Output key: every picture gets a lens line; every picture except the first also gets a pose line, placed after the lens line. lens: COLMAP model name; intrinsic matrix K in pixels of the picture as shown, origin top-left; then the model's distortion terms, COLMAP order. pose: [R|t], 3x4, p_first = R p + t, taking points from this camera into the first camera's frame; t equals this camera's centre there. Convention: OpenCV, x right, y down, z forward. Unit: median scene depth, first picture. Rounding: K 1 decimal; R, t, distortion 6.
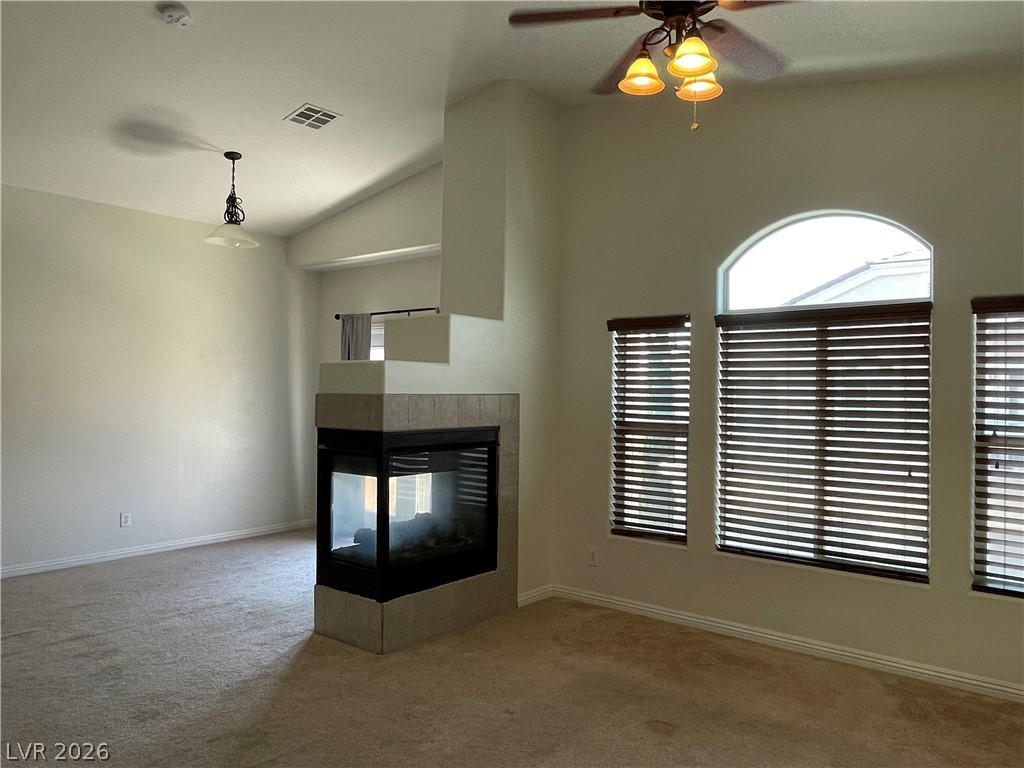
lens RADIAL K [[733.1, 0, 506.3], [0, 733.1, 379.5], [0, 0, 1]] dist [-0.001933, 0.001514]
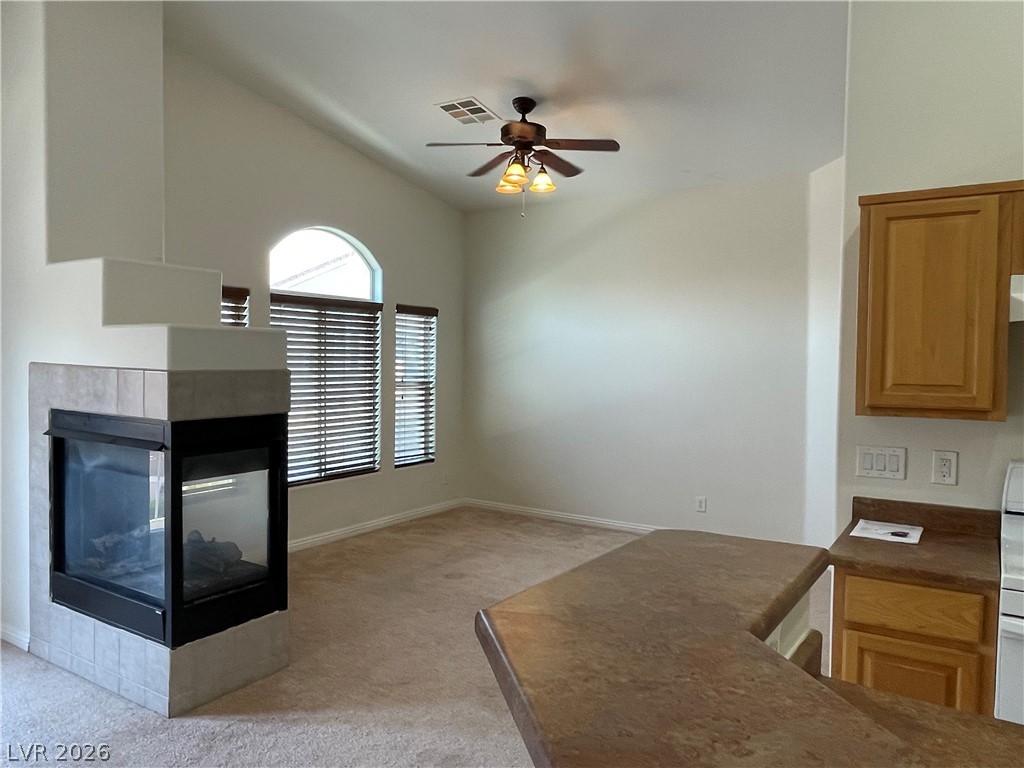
lens RADIAL K [[733.1, 0, 512.8], [0, 733.1, 386.7], [0, 0, 1]] dist [-0.001933, 0.001514]
pose [[-0.118398, -0.056736, 0.991344, -0.783005], [-0.031662, 0.998074, 0.053340, -0.010409], [-0.992461, -0.025073, -0.119966, 0.628165]]
